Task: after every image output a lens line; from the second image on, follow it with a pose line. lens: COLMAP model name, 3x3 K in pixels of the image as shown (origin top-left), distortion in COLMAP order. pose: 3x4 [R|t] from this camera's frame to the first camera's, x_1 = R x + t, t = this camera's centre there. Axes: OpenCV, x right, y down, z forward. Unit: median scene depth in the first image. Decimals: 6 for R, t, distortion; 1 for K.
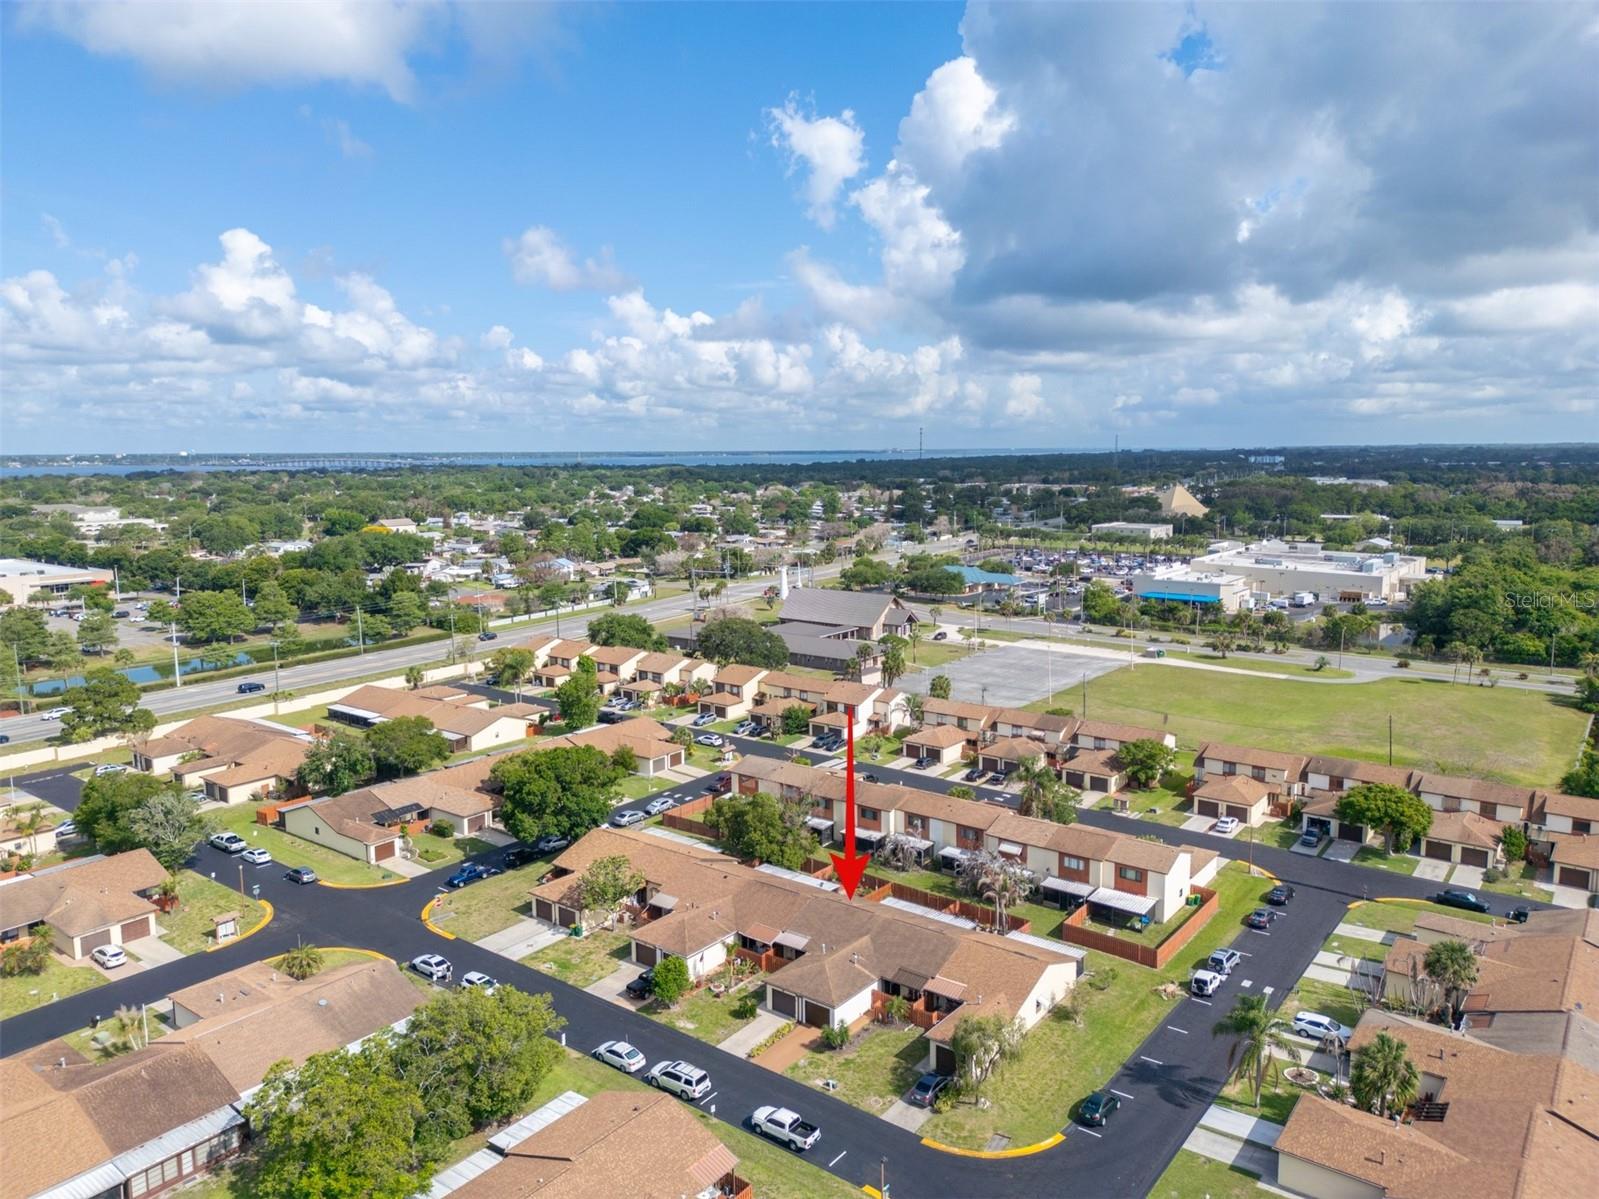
lens RADIAL K [[1124.1, 0, 799.5], [0, 1124.1, 599.5], [0, 0, 1]] dist [0.084141, -0.088367]
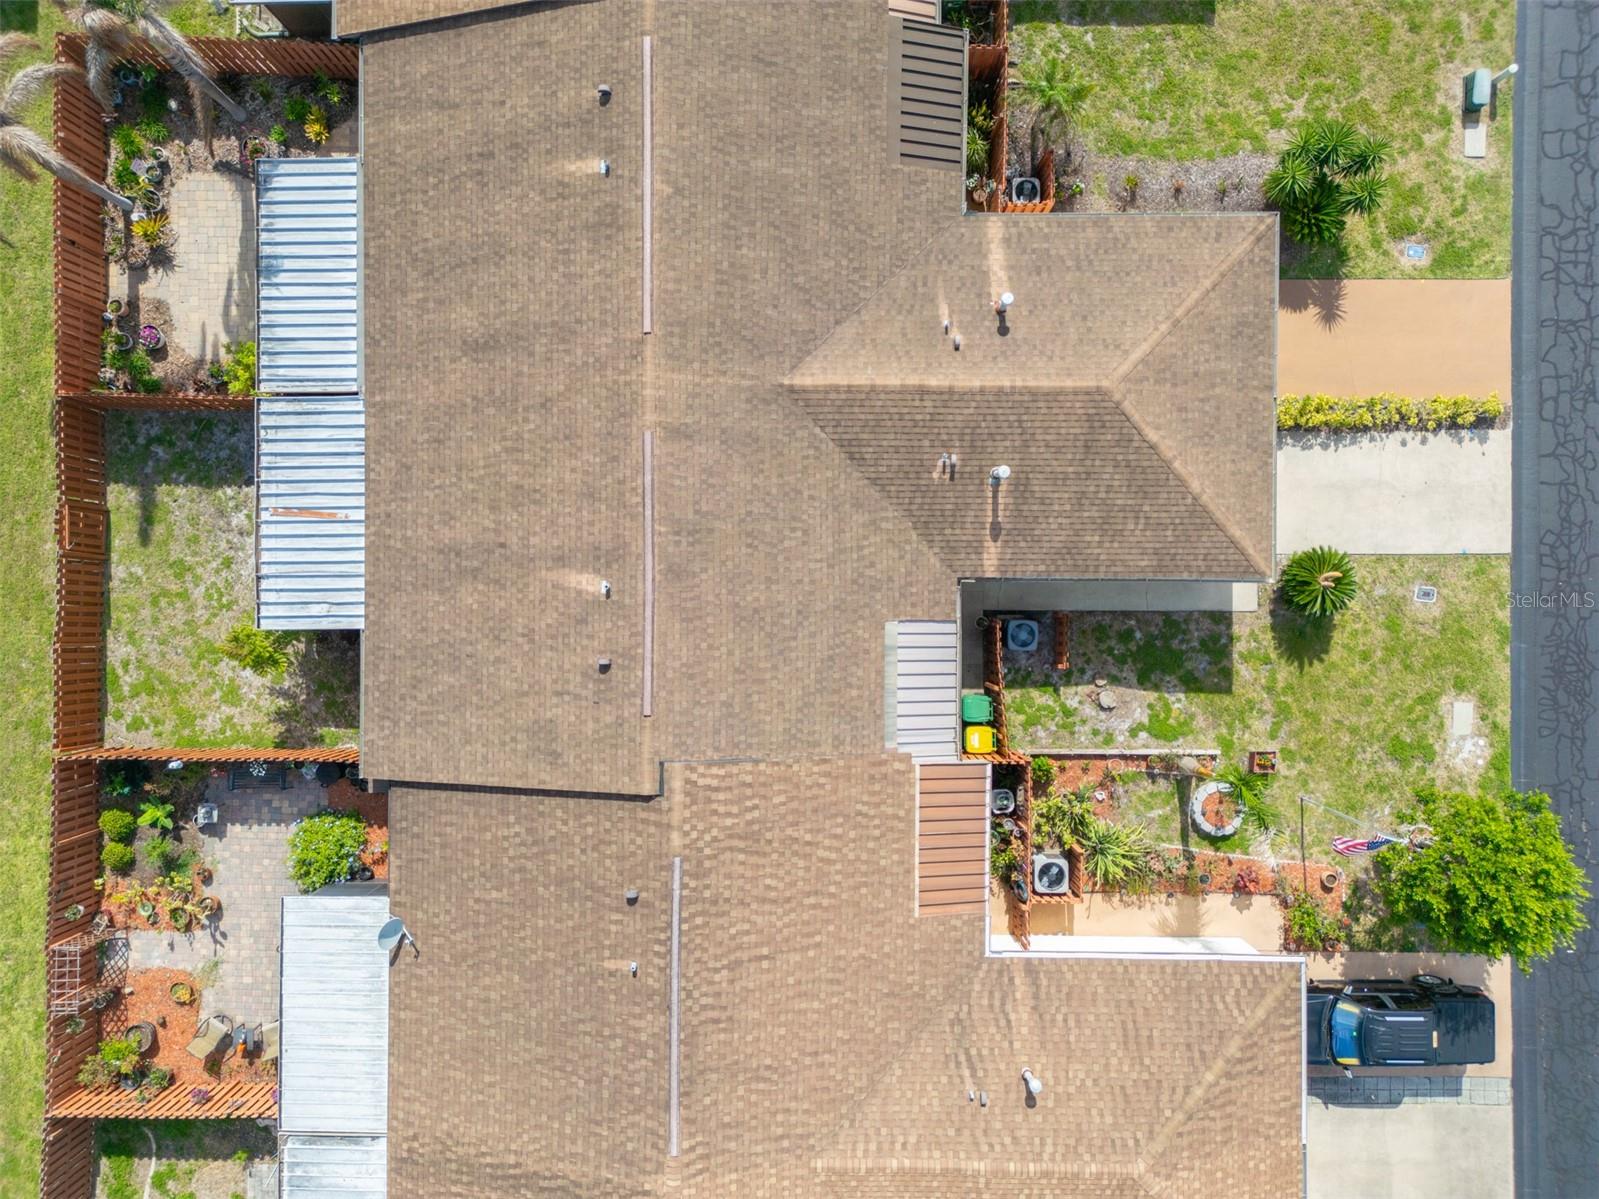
lens RADIAL K [[1124.1, 0, 799.5], [0, 1124.1, 599.5], [0, 0, 1]] dist [0.084141, -0.088367]
pose [[-0.601179, -0.798465, 0.032221, 0.012141], [0.153671, -0.075945, 0.985199, 0.053702], [-0.784200, 0.597232, 0.168358, 0.787411]]
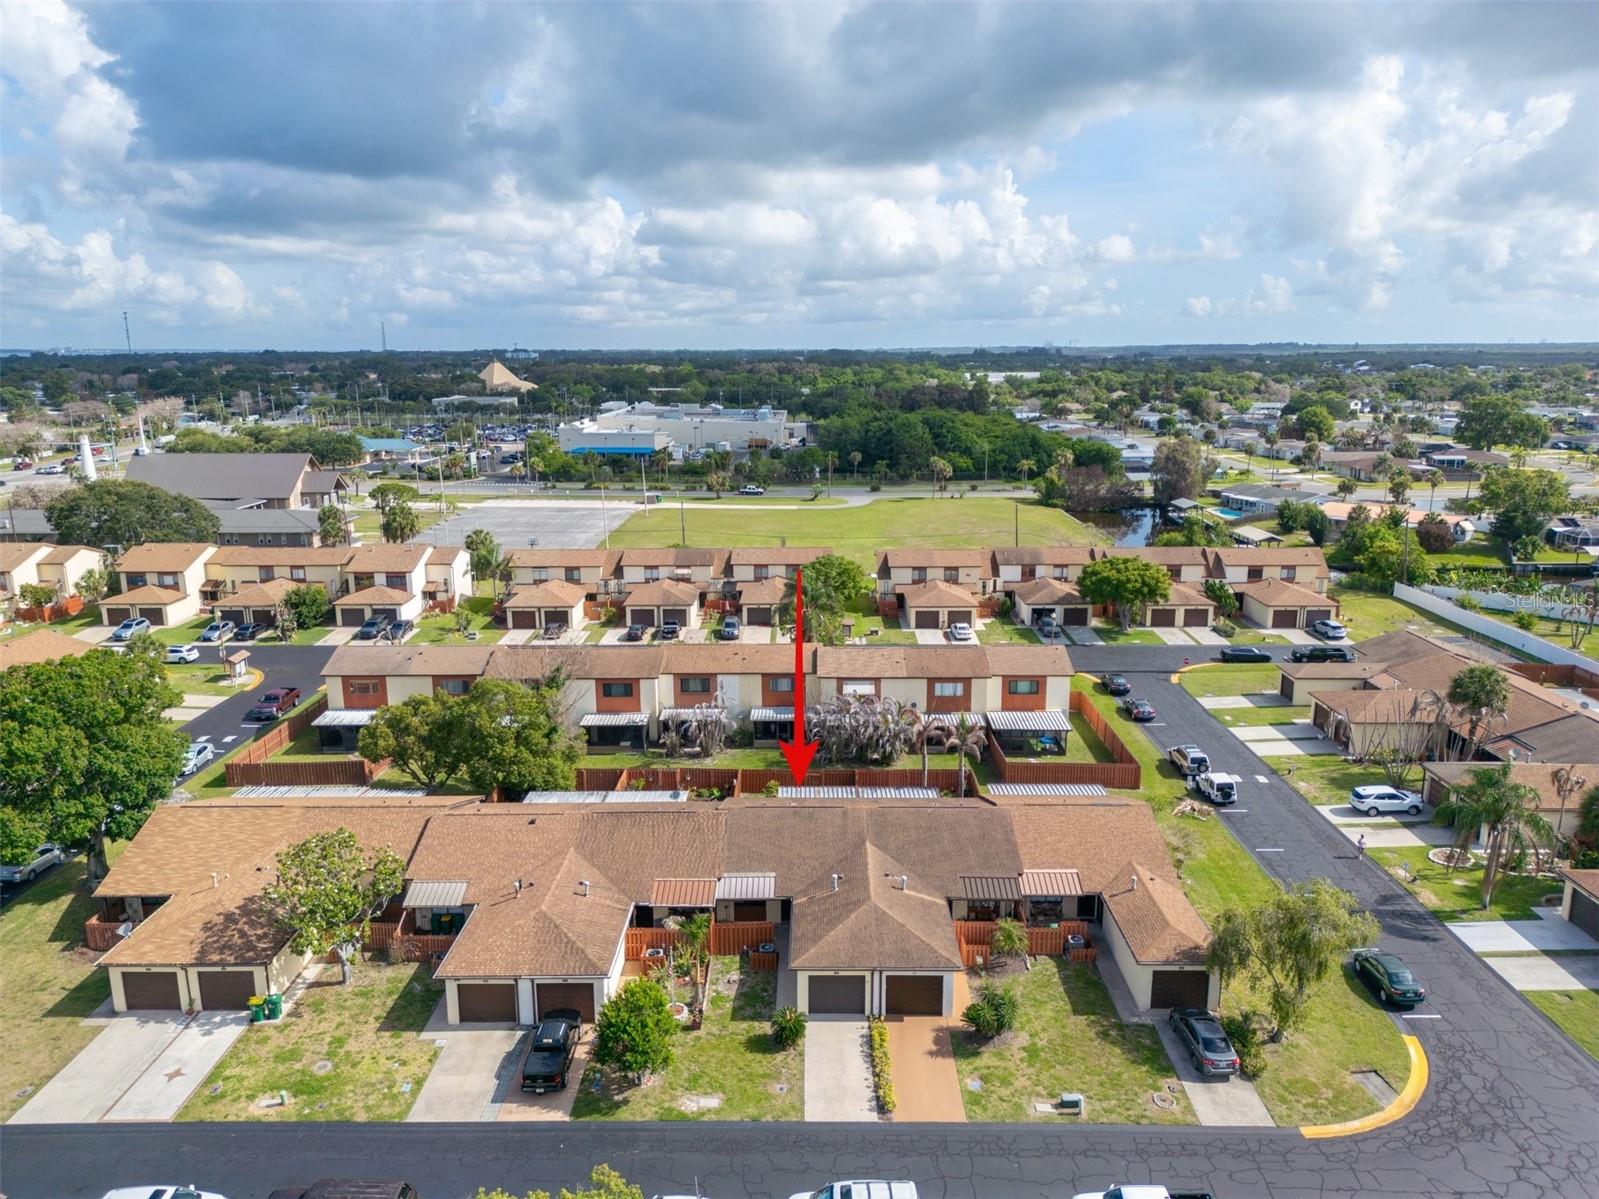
lens RADIAL K [[1124.1, 0, 799.5], [0, 1124.1, 599.5], [0, 0, 1]] dist [0.084141, -0.088367]
pose [[0.798881, -0.128048, 0.587701, -0.240788], [0.081963, 0.991138, 0.104534, 0.083980], [-0.595879, -0.035340, 0.802297, 0.438789]]
